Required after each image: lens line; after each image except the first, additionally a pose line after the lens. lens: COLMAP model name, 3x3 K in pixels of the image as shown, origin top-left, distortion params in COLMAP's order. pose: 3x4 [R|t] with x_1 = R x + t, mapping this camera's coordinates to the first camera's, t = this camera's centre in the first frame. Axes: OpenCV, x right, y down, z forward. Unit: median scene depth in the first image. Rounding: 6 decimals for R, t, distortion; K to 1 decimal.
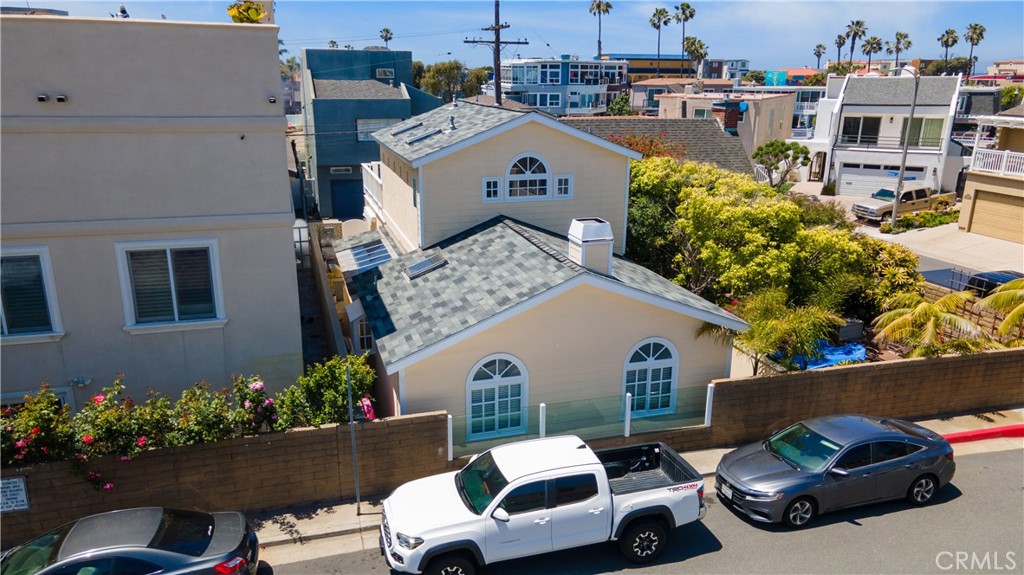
lens RADIAL K [[741.5, 0, 512.0], [0, 741.5, 287.5], [0, 0, 1]] dist [0.032569, 0.003491]
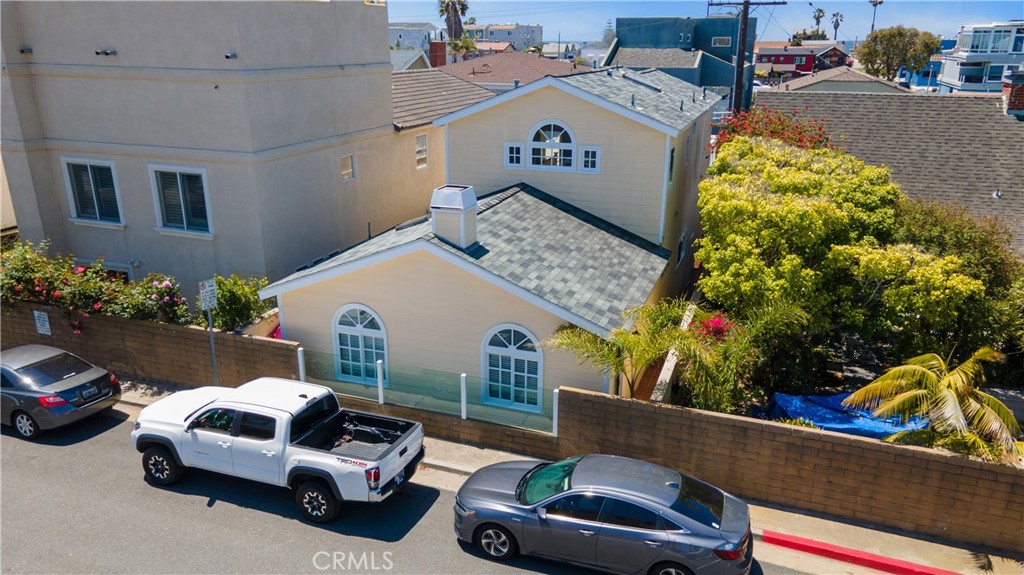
lens RADIAL K [[741.5, 0, 512.0], [0, 741.5, 287.5], [0, 0, 1]] dist [0.032569, 0.003491]
pose [[0.802302, 0.183117, -0.568136, 0.695047], [-0.164098, 0.982773, 0.085026, -0.054008], [0.573919, 0.025014, 0.818530, 0.247845]]
